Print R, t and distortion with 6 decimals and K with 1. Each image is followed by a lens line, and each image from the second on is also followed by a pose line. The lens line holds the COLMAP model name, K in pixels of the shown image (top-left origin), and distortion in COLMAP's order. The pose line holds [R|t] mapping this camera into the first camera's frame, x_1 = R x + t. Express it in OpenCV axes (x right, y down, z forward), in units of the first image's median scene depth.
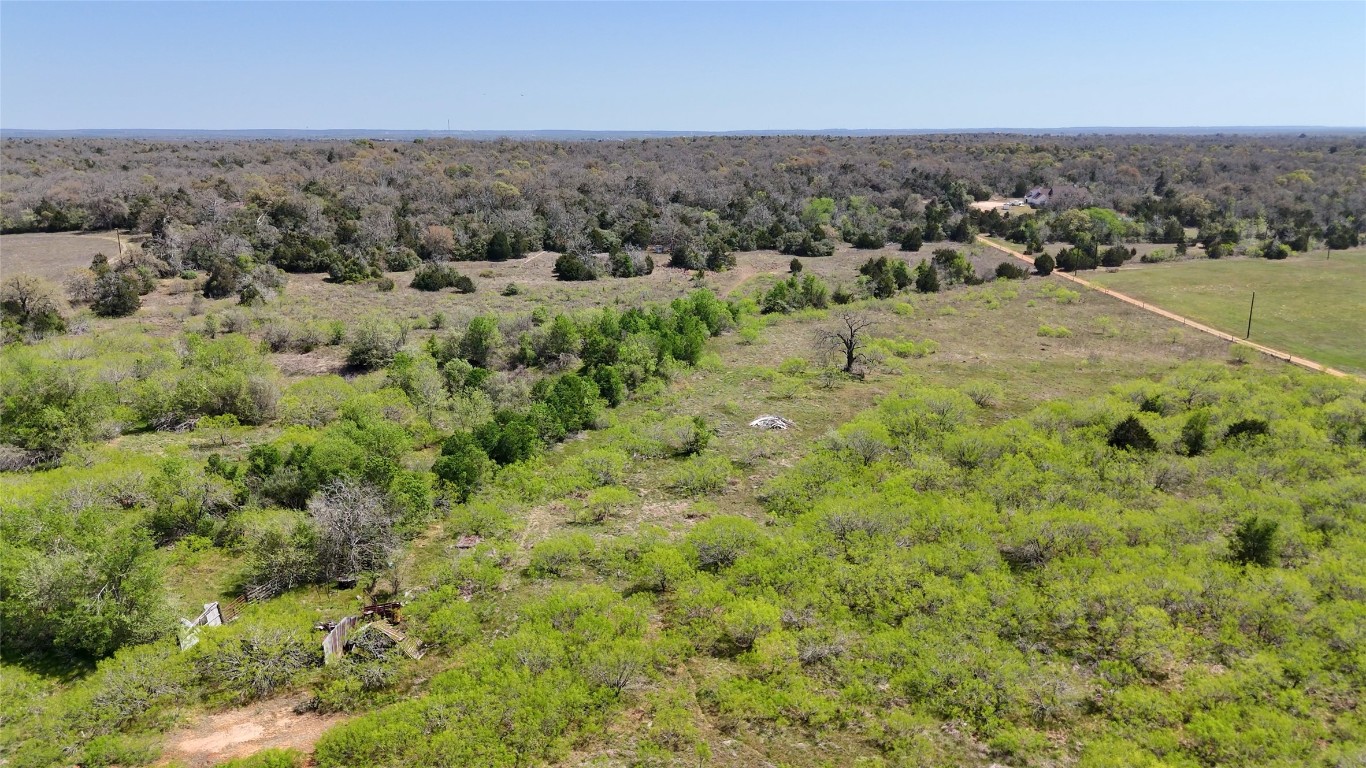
lens RADIAL K [[1005.1, 0, 691.6], [0, 1005.1, 384.1], [0, 0, 1]] dist [0.059208, -0.059158]
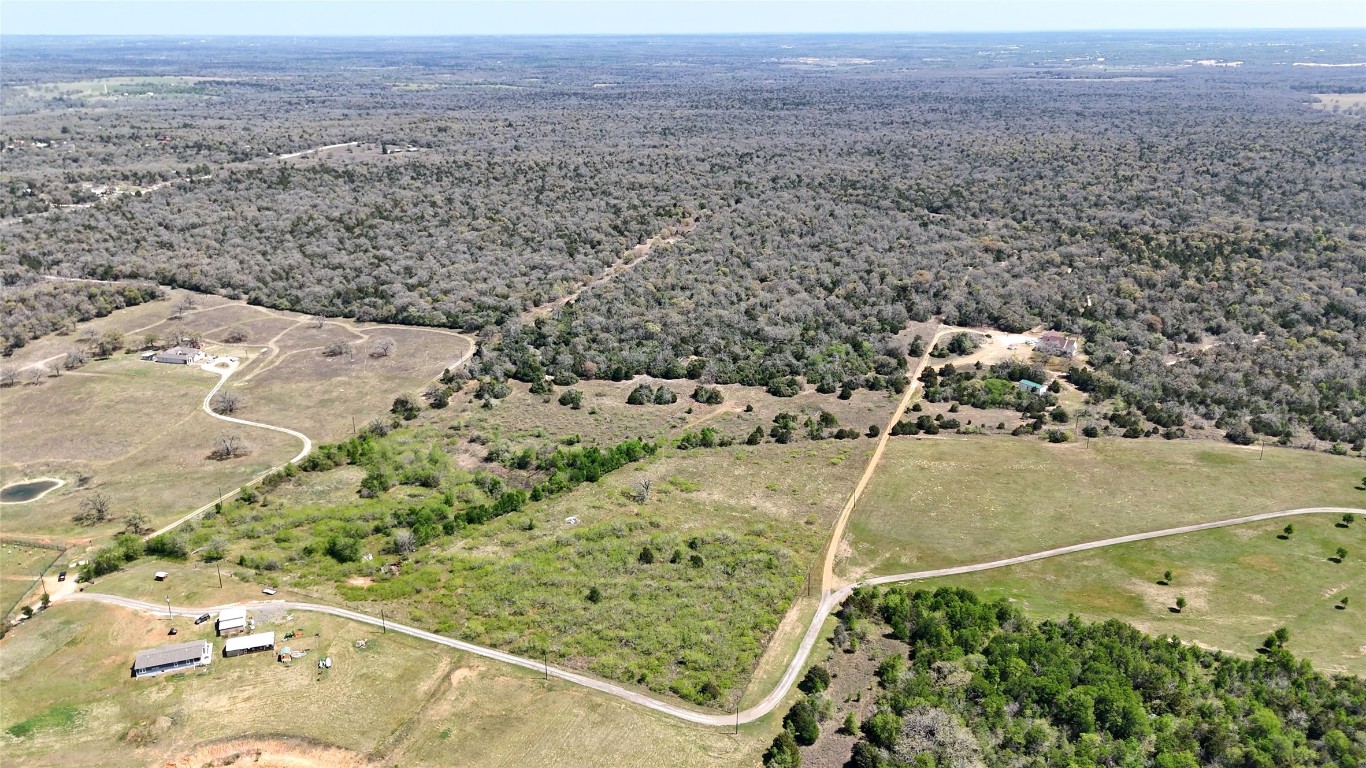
lens RADIAL K [[1005.1, 0, 693.5], [0, 1005.1, 390.9], [0, 0, 1]] dist [0.059208, -0.059158]
pose [[0.894259, 0.151790, -0.421023, 0.919473], [-0.108492, 0.986193, 0.125112, -0.430997], [0.434200, -0.066205, 0.898380, -0.851606]]
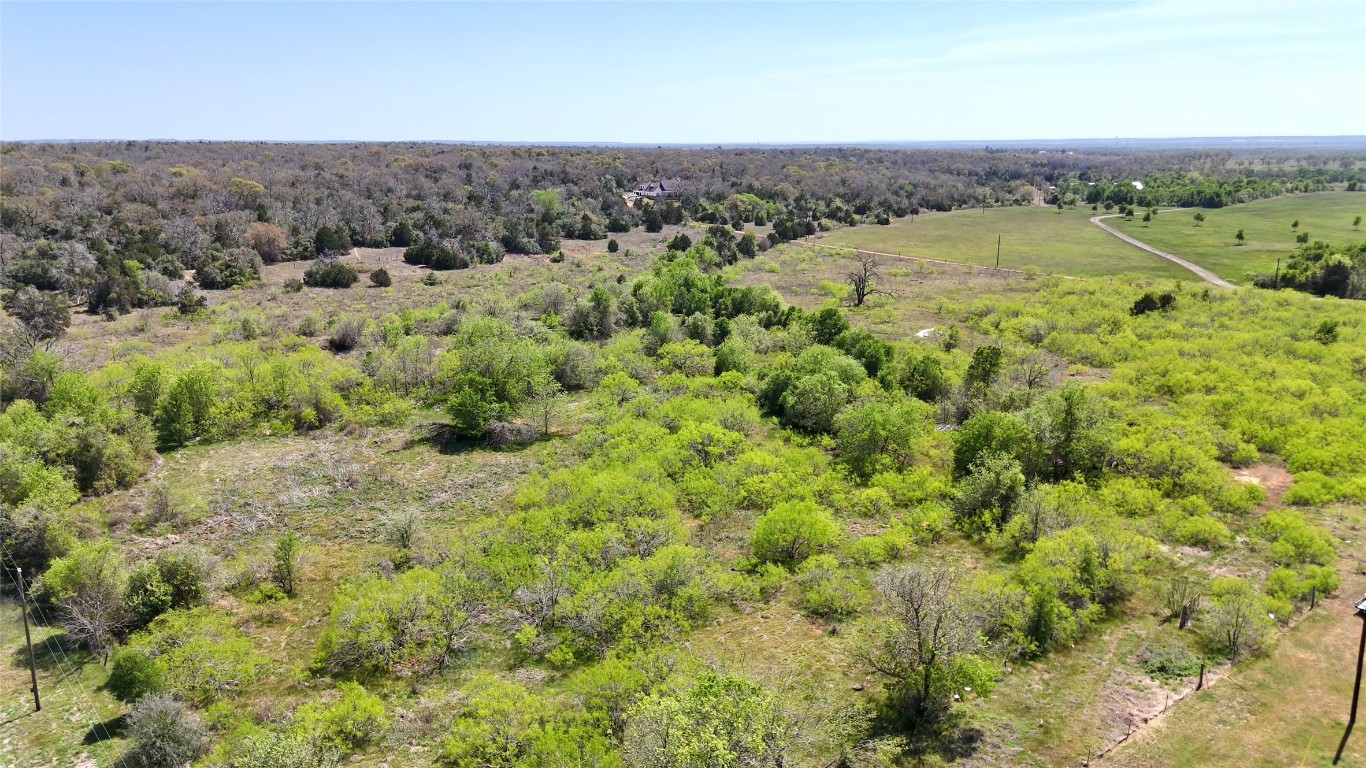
lens RADIAL K [[1005.1, 0, 682.5], [0, 1005.1, 386.2], [0, 0, 1]] dist [0.059208, -0.059158]
pose [[0.821805, -0.134524, 0.553660, -0.532094], [0.140669, 0.989551, 0.031636, 0.011720], [-0.552131, 0.051884, 0.832141, 0.057172]]
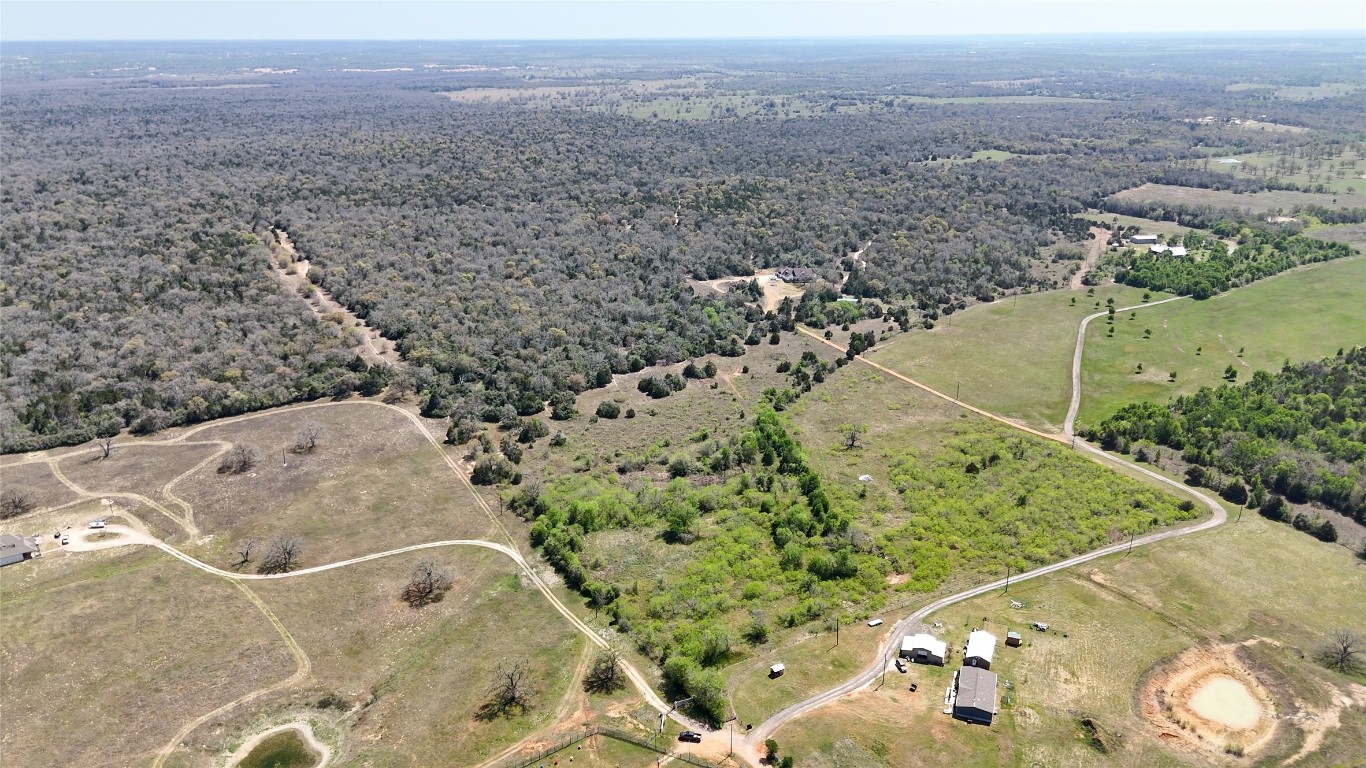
lens RADIAL K [[1005.1, 0, 684.8], [0, 1005.1, 380.7], [0, 0, 1]] dist [0.059208, -0.059158]
pose [[0.909104, -0.137905, 0.393079, -0.914522], [0.104755, 0.988972, 0.104690, -0.364389], [-0.403182, -0.053997, 0.913526, -0.894255]]
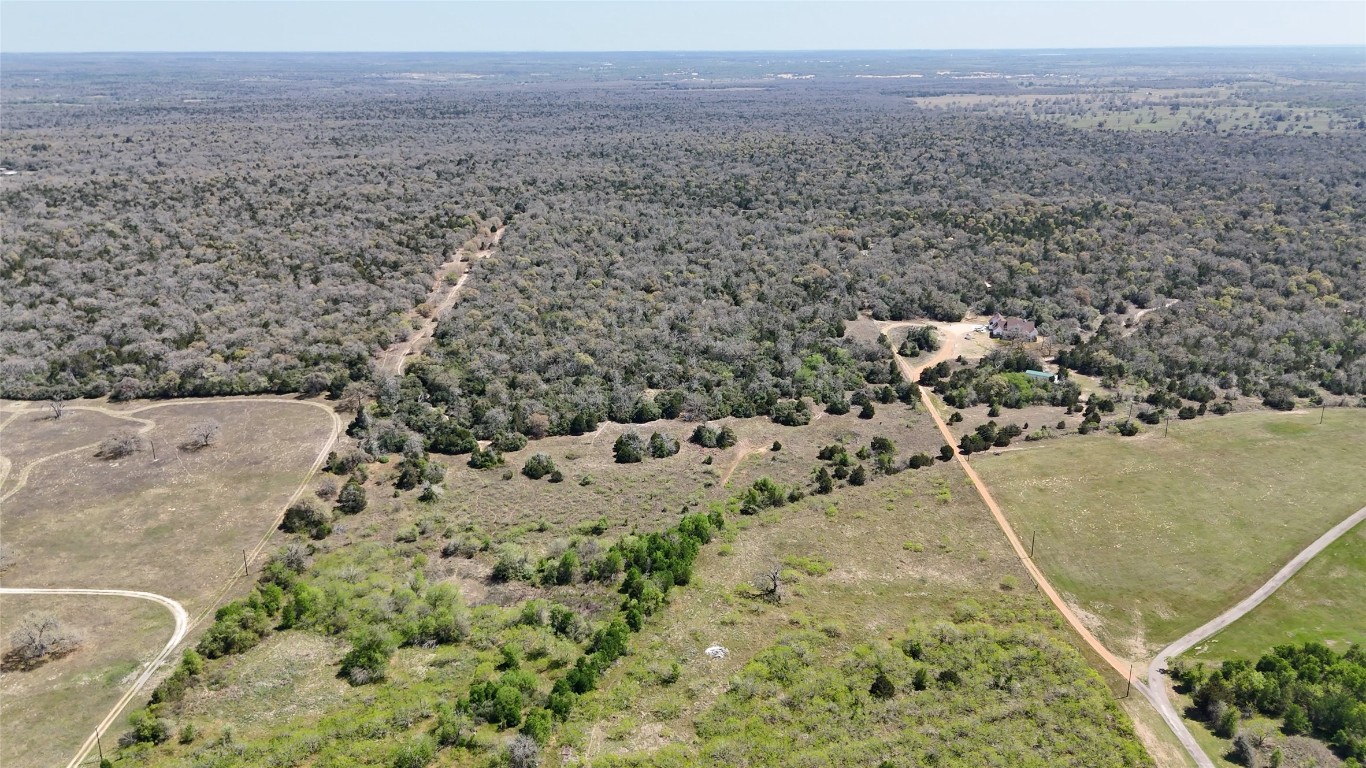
lens RADIAL K [[1005.1, 0, 689.3], [0, 1005.1, 378.7], [0, 0, 1]] dist [0.059208, -0.059158]
pose [[0.997121, 0.022906, -0.072282, 0.091323], [-0.017620, 0.997181, 0.072936, -0.368956], [0.073749, -0.071453, 0.994714, -0.536117]]
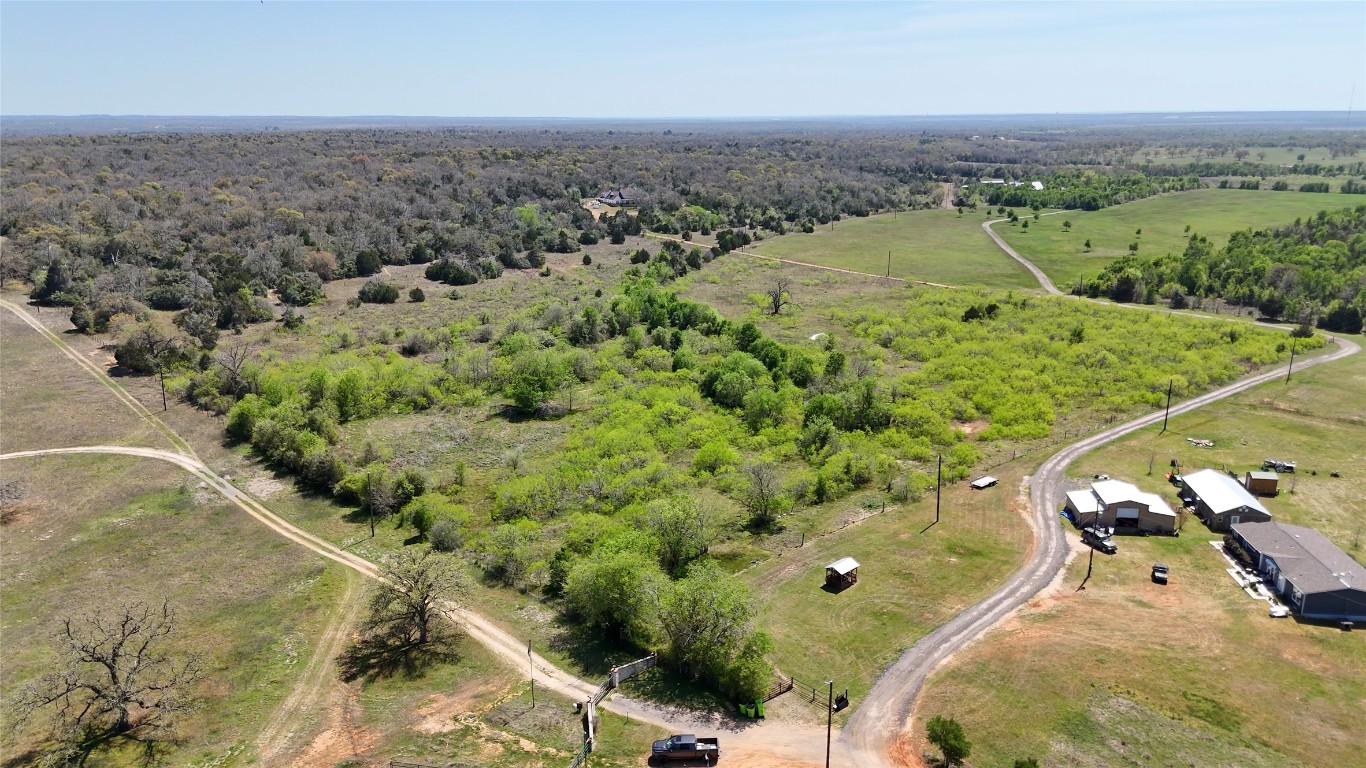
lens RADIAL K [[1005.1, 0, 684.7], [0, 1005.1, 386.6], [0, 0, 1]] dist [0.059208, -0.059158]
pose [[0.791563, -0.159032, 0.590032, -0.721647], [0.151430, 0.986475, 0.062734, -0.014760], [-0.592028, 0.039691, 0.804939, -0.204386]]
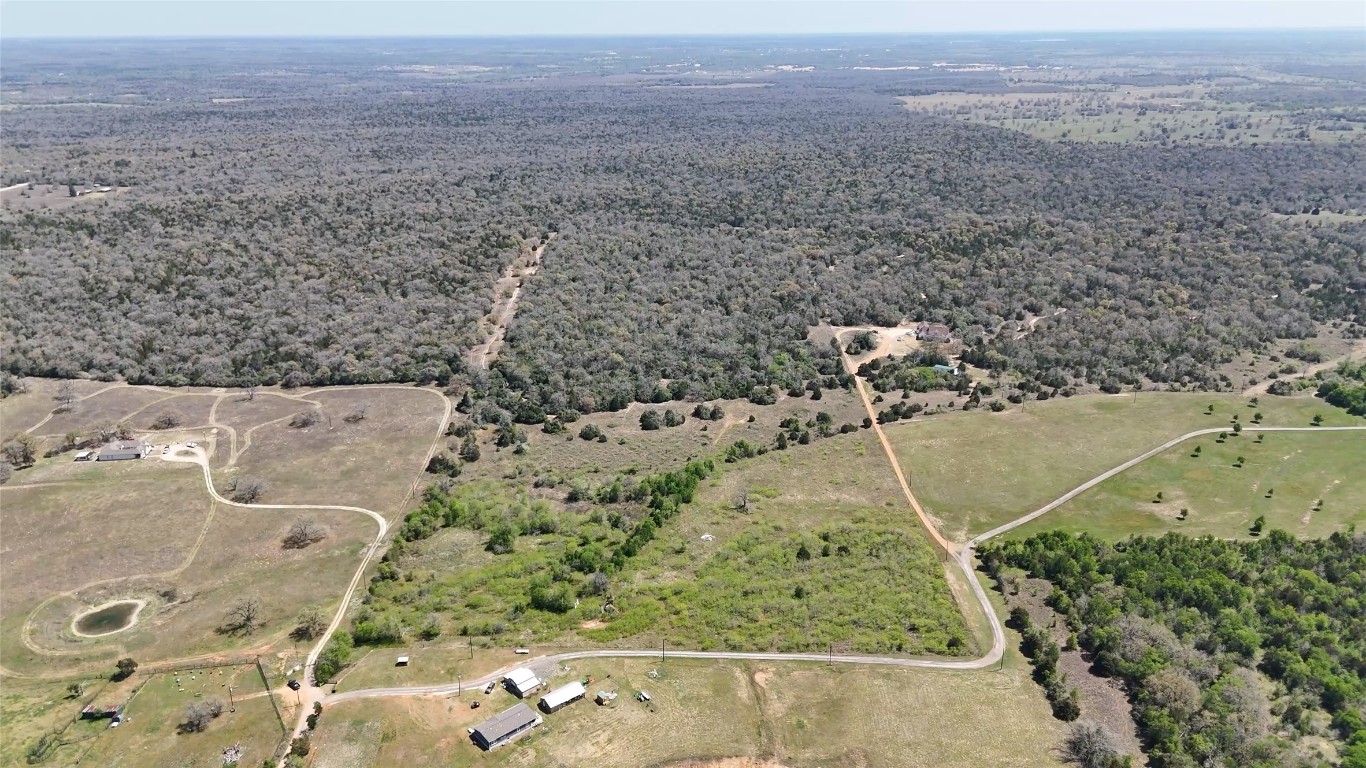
lens RADIAL K [[1005.1, 0, 689.8], [0, 1005.1, 377.7], [0, 0, 1]] dist [0.059208, -0.059158]
pose [[0.996951, 0.023110, -0.074525, 0.148072], [-0.016481, 0.995951, 0.088378, -0.449818], [0.076266, -0.086881, 0.993295, -1.296949]]
